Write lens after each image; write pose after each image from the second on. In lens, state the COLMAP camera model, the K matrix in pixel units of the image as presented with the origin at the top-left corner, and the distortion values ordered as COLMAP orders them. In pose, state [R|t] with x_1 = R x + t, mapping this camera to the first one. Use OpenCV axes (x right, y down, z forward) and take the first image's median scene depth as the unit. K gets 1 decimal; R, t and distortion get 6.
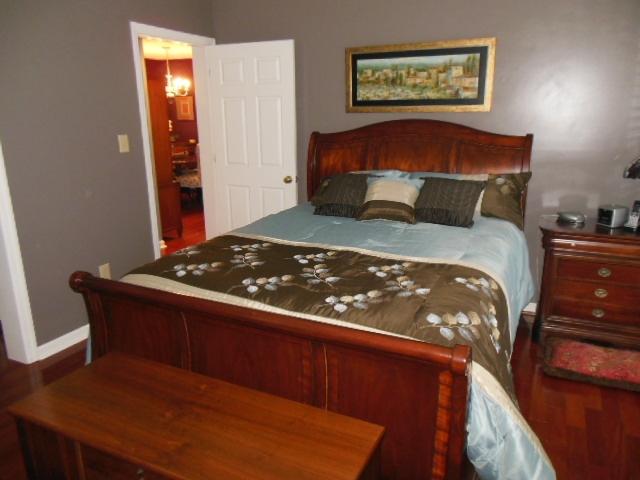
lens RADIAL K [[490.9, 0, 321.8], [0, 490.9, 238.9], [0, 0, 1]] dist [-0.039873, 0.072479]
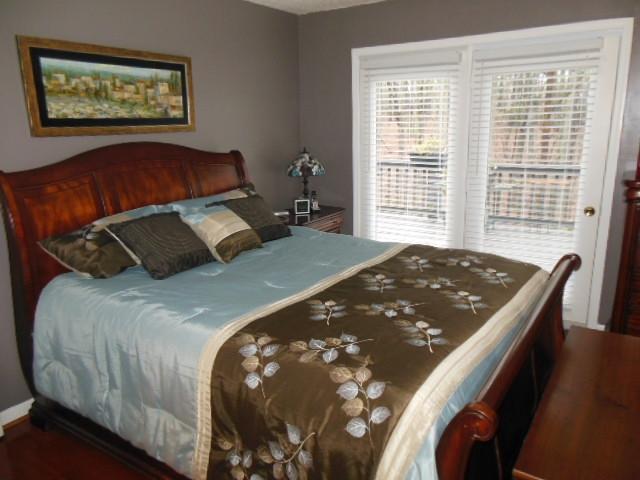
lens RADIAL K [[490.9, 0, 319.3], [0, 490.9, 236.9], [0, 0, 1]] dist [-0.039873, 0.072479]
pose [[0.137066, -0.213612, 0.967255, -0.592778], [0.274010, 0.946545, 0.170209, -0.150653], [-0.951909, 0.241708, 0.188271, 0.597224]]
